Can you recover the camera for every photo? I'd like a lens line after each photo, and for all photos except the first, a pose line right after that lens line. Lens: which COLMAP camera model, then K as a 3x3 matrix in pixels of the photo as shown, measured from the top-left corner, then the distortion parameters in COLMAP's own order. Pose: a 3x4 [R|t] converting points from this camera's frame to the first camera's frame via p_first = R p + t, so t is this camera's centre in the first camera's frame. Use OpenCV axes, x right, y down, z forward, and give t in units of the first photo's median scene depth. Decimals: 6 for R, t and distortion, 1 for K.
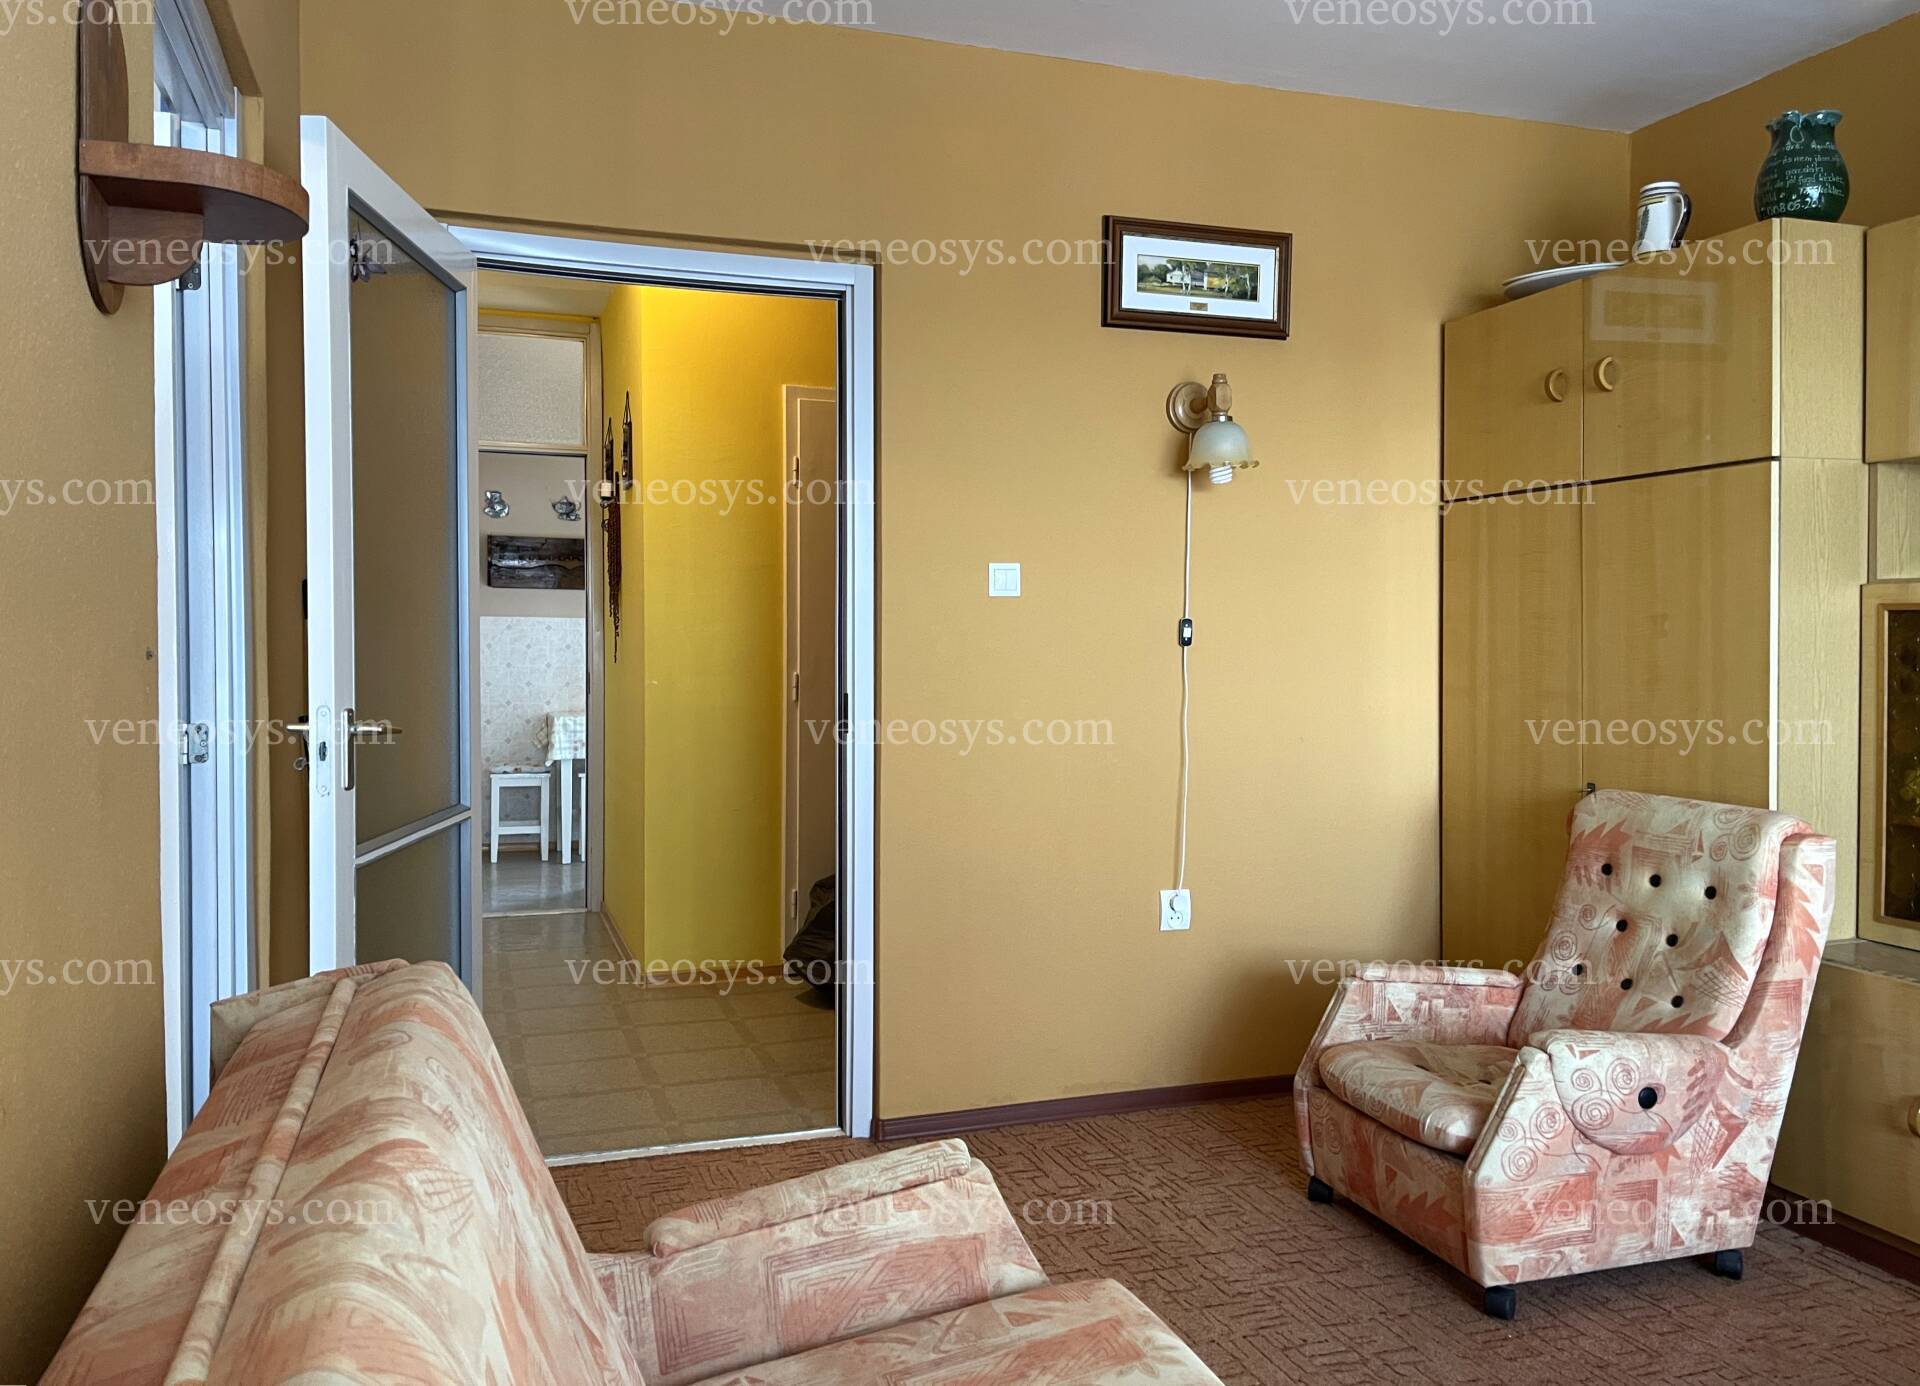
lens RADIAL K [[1489.7, 0, 957.8], [0, 1489.7, 667.6], [0, 0, 1]] dist [0.044688, -0.027304]
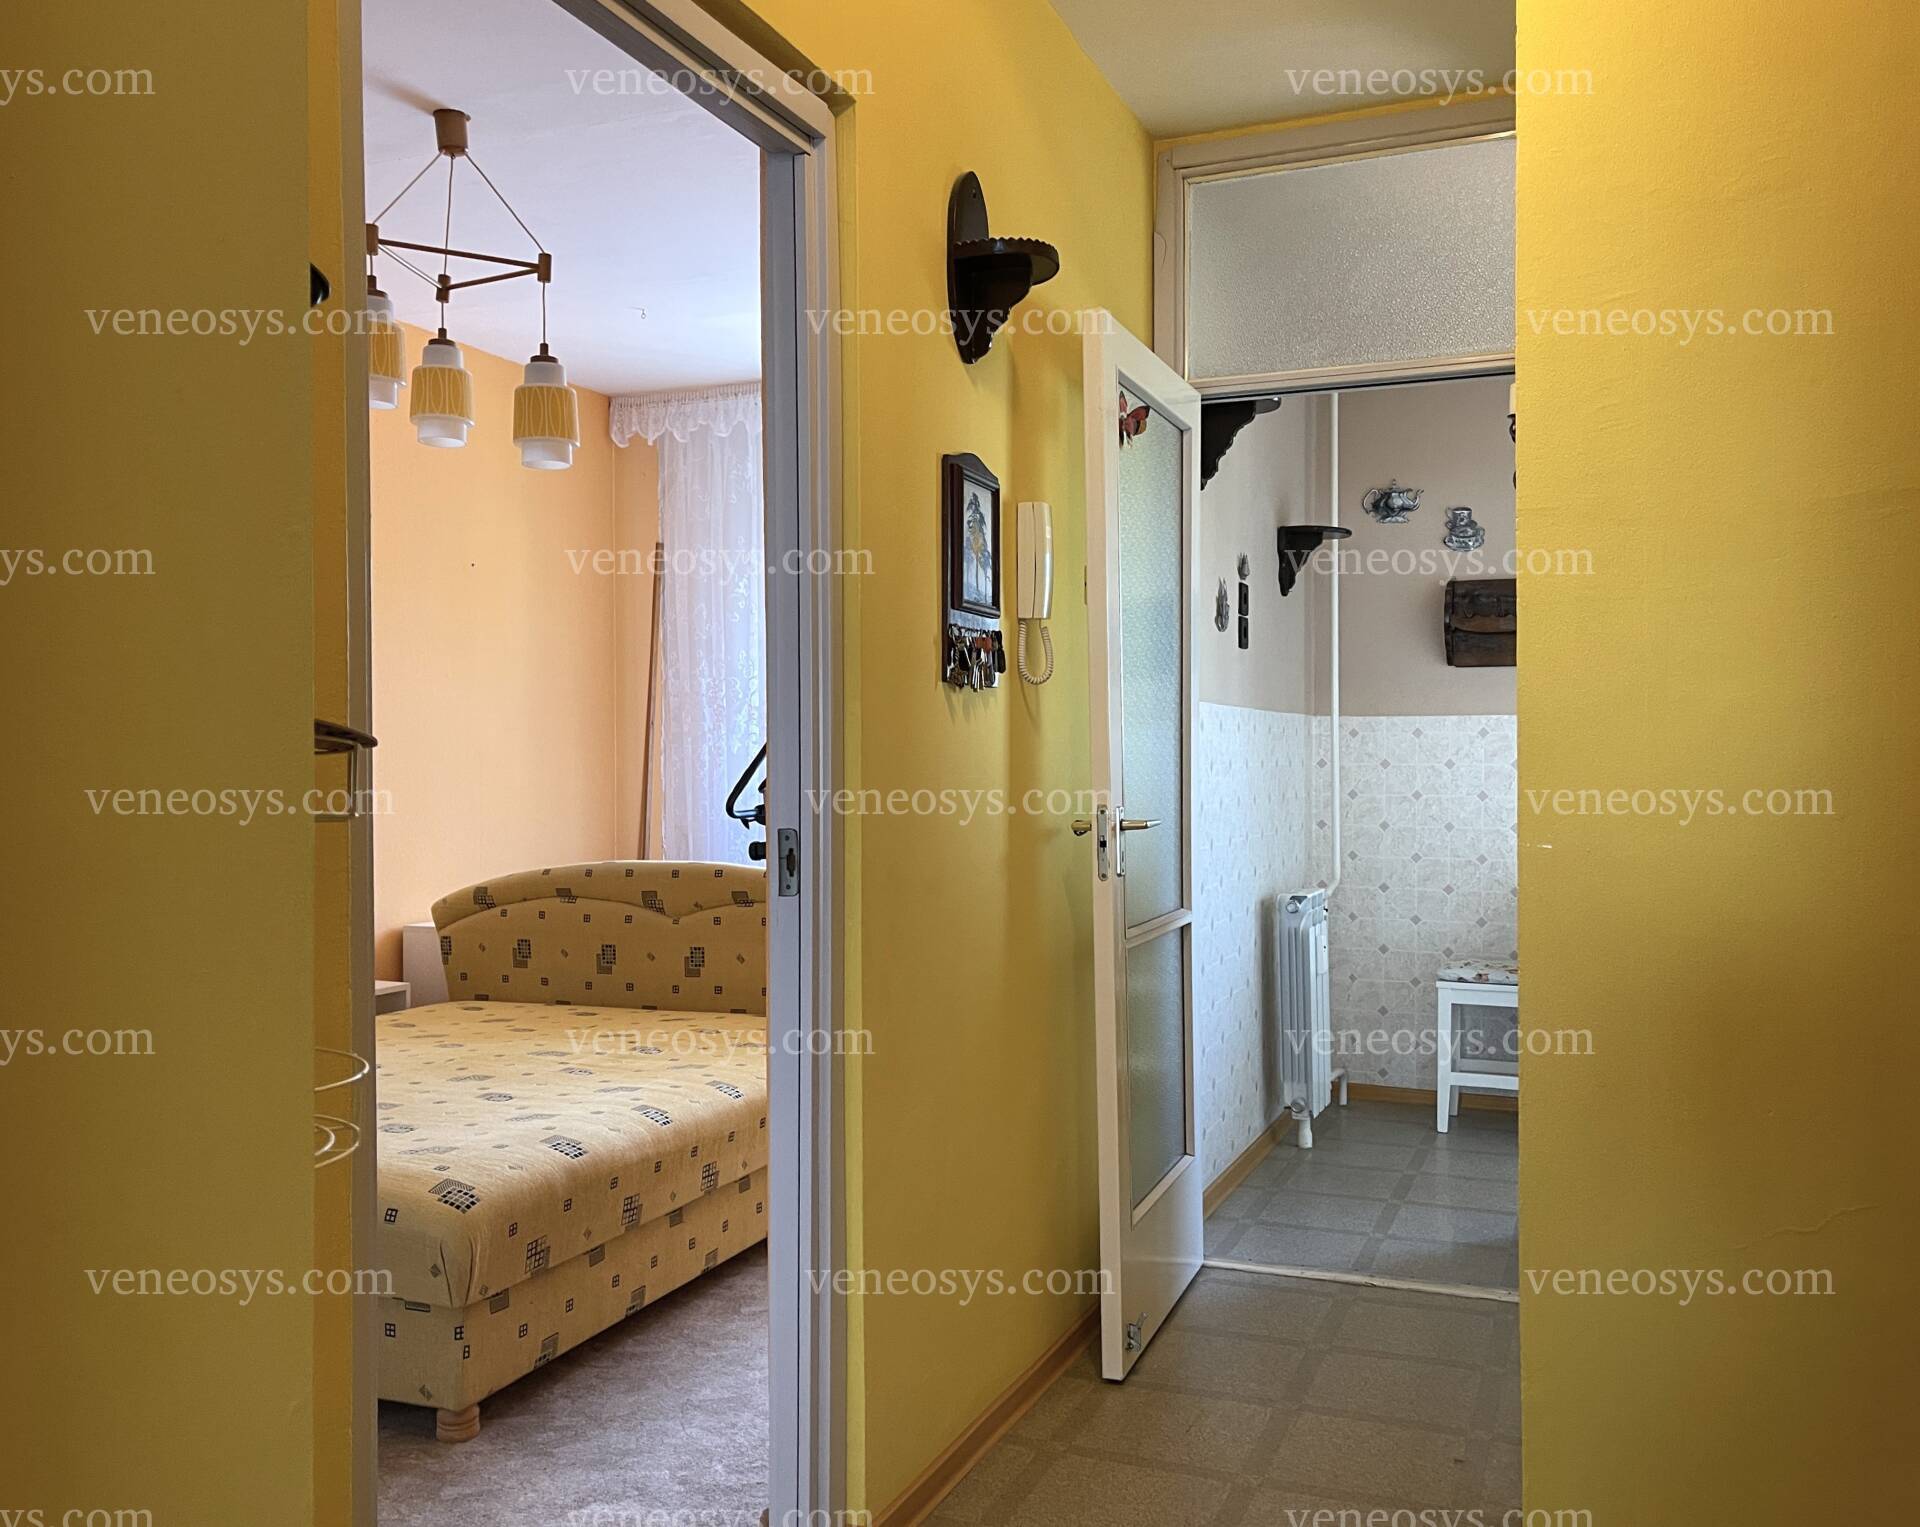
lens RADIAL K [[1572.8, 0, 966.6], [0, 1572.8, 768.4], [0, 0, 1]] dist [0.023021, 0.002473]
pose [[0.749311, -0.003654, -0.662208, -0.106560], [-0.008006, 0.999862, -0.014577, -0.005406], [0.662169, 0.016224, 0.749179, 1.118018]]
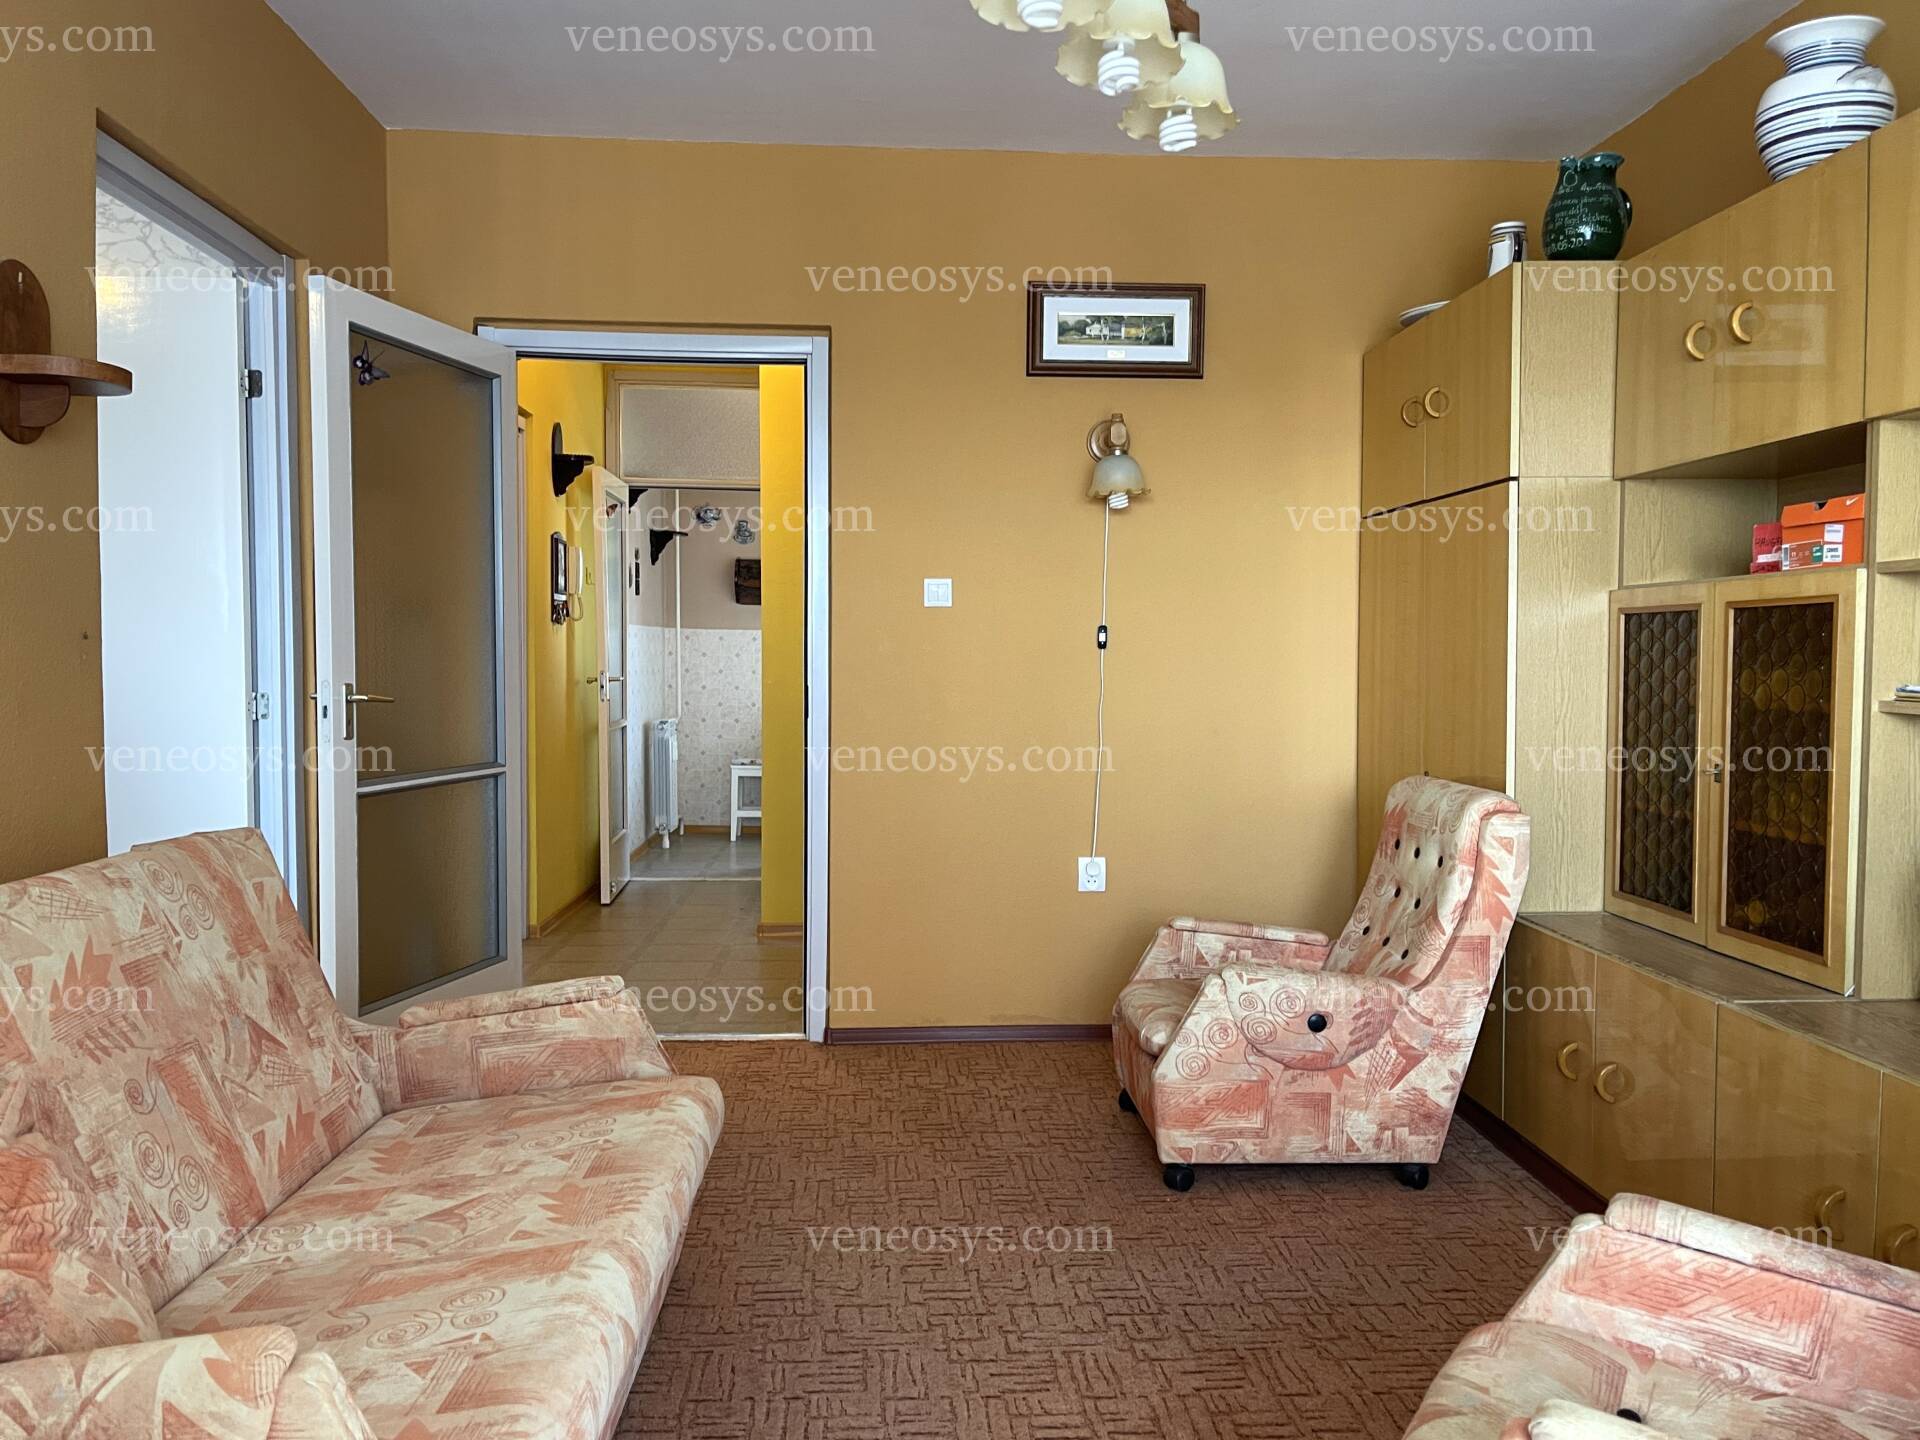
lens RADIAL K [[1506.5, 0, 957.2], [0, 1506.5, 724.3], [0, 0, 1]] dist [0.076049, -0.109507]
pose [[0.961463, 0.016483, -0.274439, 0.487782], [-0.009699, 0.999613, 0.026058, 0.019851], [0.274763, -0.022392, 0.961251, -0.216998]]
